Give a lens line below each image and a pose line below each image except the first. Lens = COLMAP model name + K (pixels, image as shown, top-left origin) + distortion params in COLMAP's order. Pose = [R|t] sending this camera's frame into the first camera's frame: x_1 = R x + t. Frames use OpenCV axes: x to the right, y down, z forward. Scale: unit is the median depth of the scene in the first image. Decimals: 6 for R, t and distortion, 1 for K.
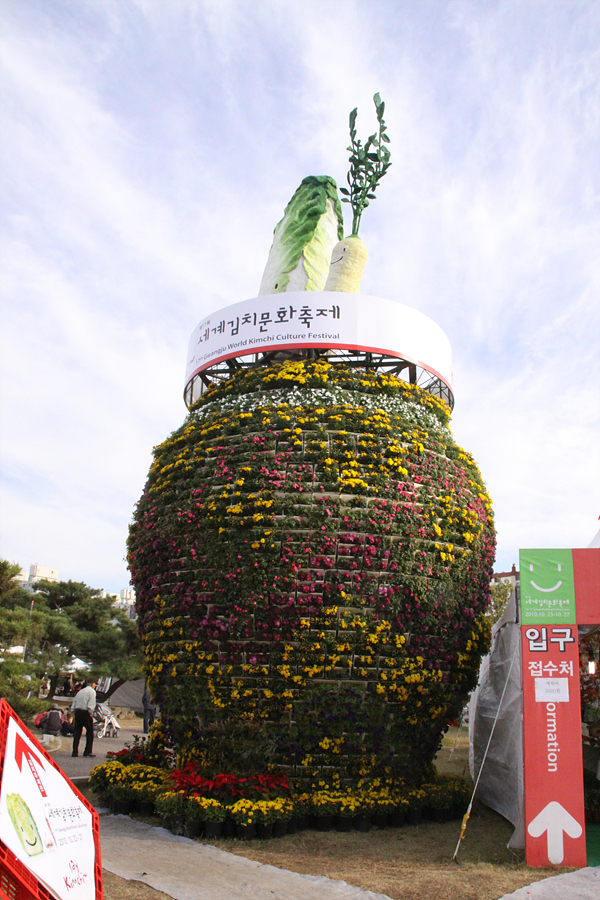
lens RADIAL K [[774.0, 0, 300.0], [0, 774.0, 450.0], [0, 0, 1]] dist [-0.127887, 0.015685]
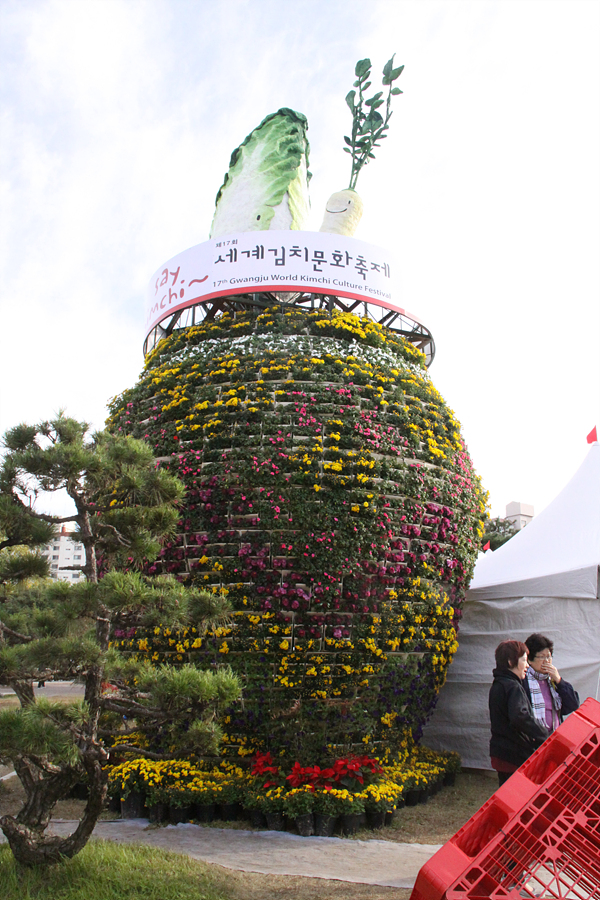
lens RADIAL K [[774.0, 0, 300.0], [0, 774.0, 450.0], [0, 0, 1]] dist [-0.127887, 0.015685]
pose [[0.828672, 0.120715, 0.546563, -0.592931], [-0.149557, 0.988718, 0.008381, 0.055042], [-0.539385, -0.088688, 0.837376, 0.265380]]
